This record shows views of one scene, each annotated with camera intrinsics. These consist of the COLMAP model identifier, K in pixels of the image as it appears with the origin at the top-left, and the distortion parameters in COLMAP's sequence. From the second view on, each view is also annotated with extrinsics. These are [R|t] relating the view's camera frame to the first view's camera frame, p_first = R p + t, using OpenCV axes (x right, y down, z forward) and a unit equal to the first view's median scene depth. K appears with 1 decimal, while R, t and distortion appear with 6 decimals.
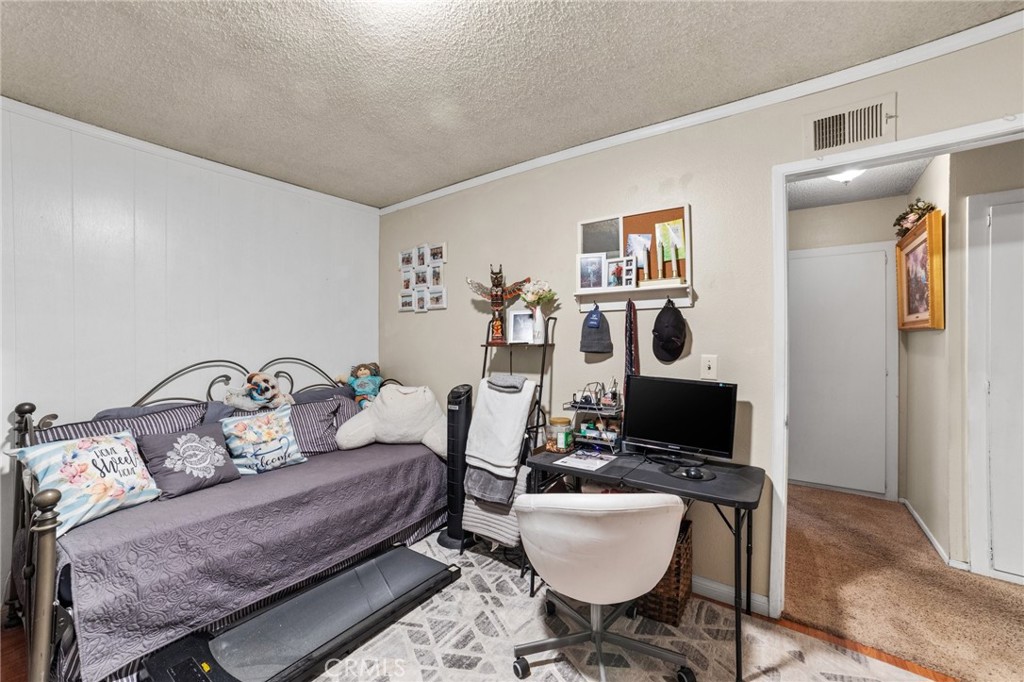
lens RADIAL K [[405.1, 0, 515.2], [0, 405.1, 339.4], [0, 0, 1]] dist [-0.093938, 0.037953]
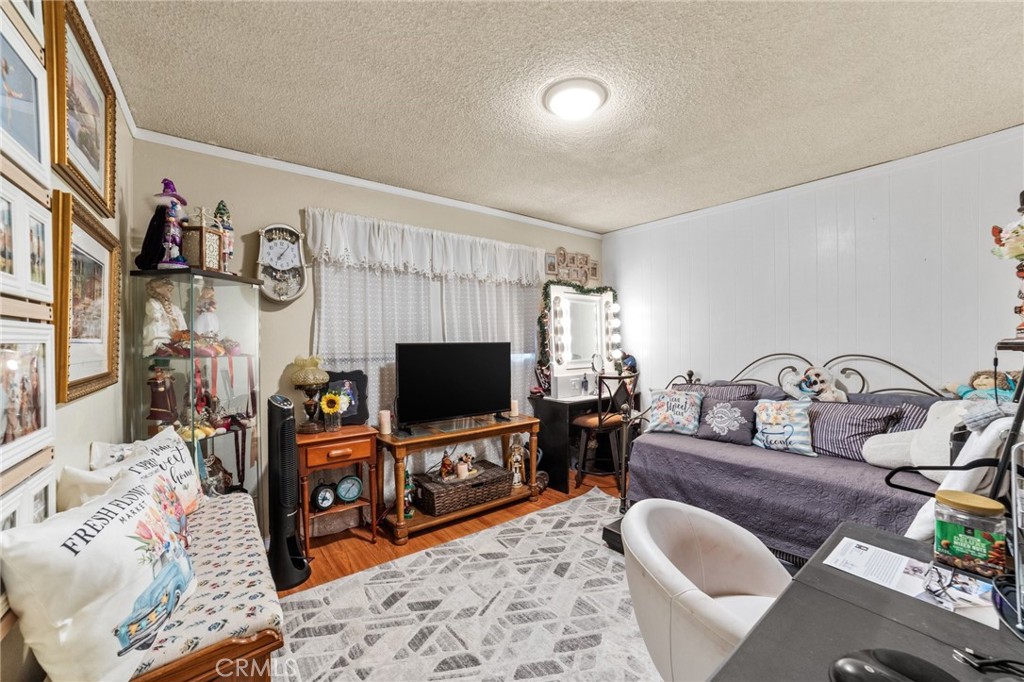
lens RADIAL K [[405.1, 0, 515.2], [0, 405.1, 339.4], [0, 0, 1]] dist [-0.093938, 0.037953]
pose [[-0.284173, 0.004983, -0.958760, 0.688581], [0.010797, 0.999940, 0.001997, -0.001894], [0.958712, -0.009784, -0.284210, 0.588245]]
